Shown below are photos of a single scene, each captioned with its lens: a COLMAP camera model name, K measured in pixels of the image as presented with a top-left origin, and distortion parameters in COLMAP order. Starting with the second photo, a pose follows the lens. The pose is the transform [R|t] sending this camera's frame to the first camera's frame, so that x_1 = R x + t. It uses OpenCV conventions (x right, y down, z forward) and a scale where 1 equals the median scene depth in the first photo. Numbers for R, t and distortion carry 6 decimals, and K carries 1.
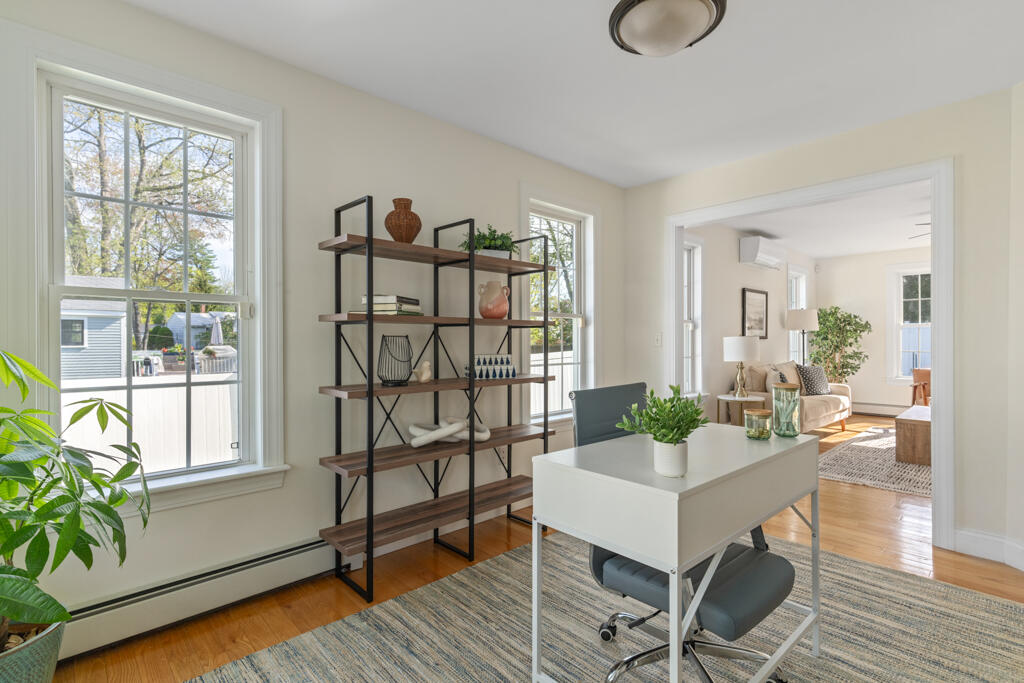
lens RADIAL K [[490.4, 0, 512.0], [0, 490.4, 341.5], [0, 0, 1]] dist [0.002737, 0.000895]
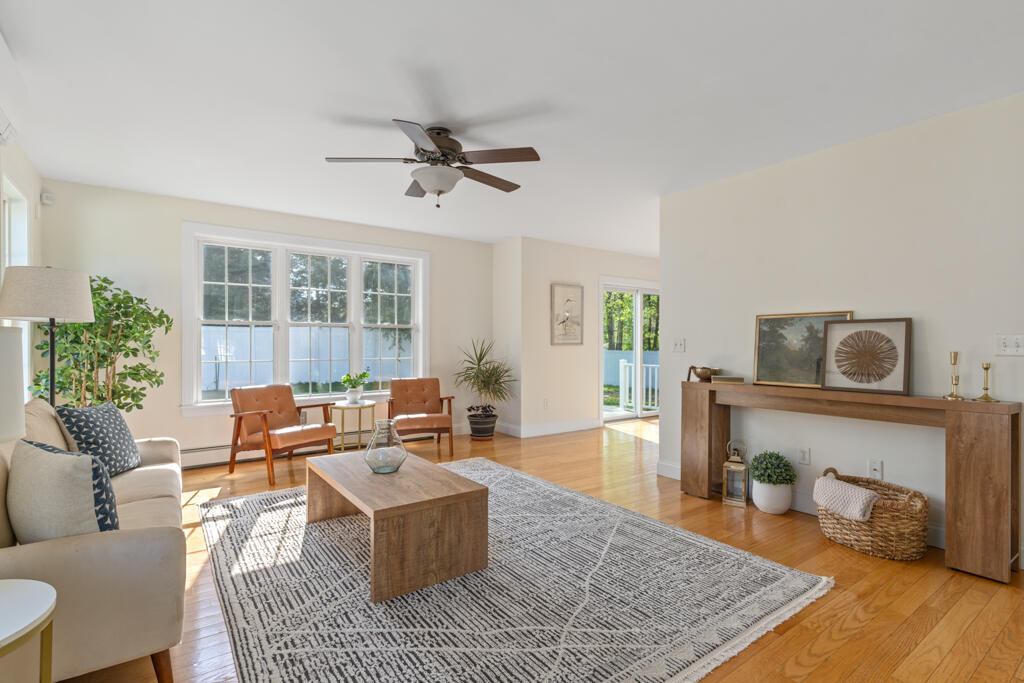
lens RADIAL K [[490.4, 0, 512.0], [0, 490.4, 341.5], [0, 0, 1]] dist [0.002737, 0.000895]
pose [[0.127808, 0.008988, 0.991758, 0.213327], [-0.002336, 0.999959, -0.008762, -0.001834], [-0.991796, -0.001197, 0.127824, 0.525562]]
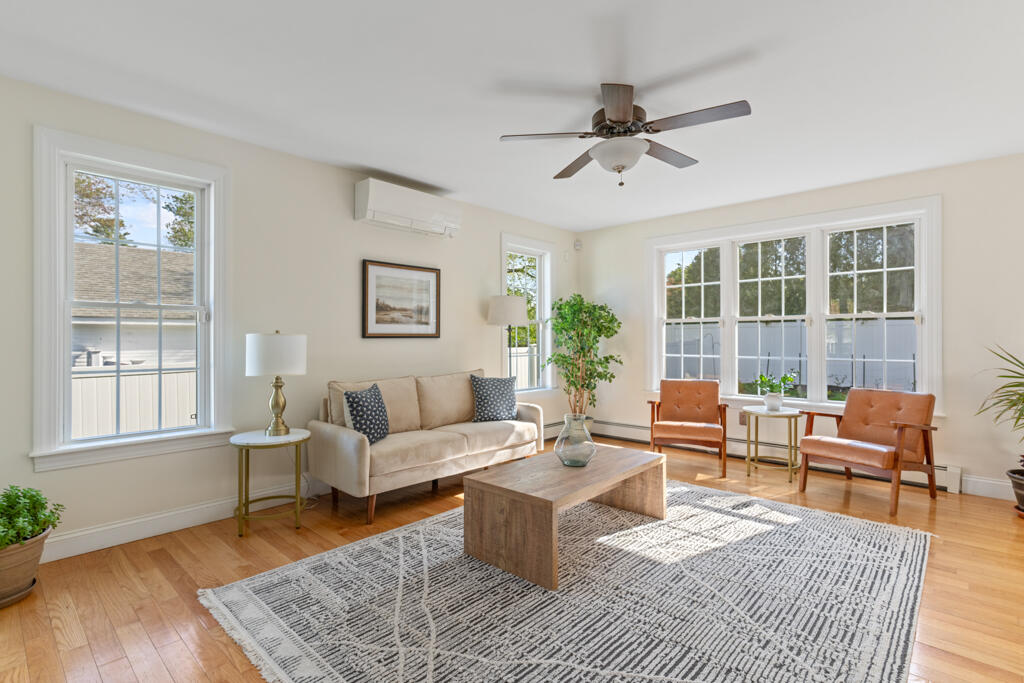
lens RADIAL K [[496.8, 0, 512.0], [0, 496.8, 341.5], [0, 0, 1]] dist [0.022002, 0.000531]
pose [[0.997764, 0.003458, 0.066739, 0.517260], [-0.004041, 0.999955, 0.008597, -0.005898], [-0.066707, -0.008847, 0.997733, 0.267684]]
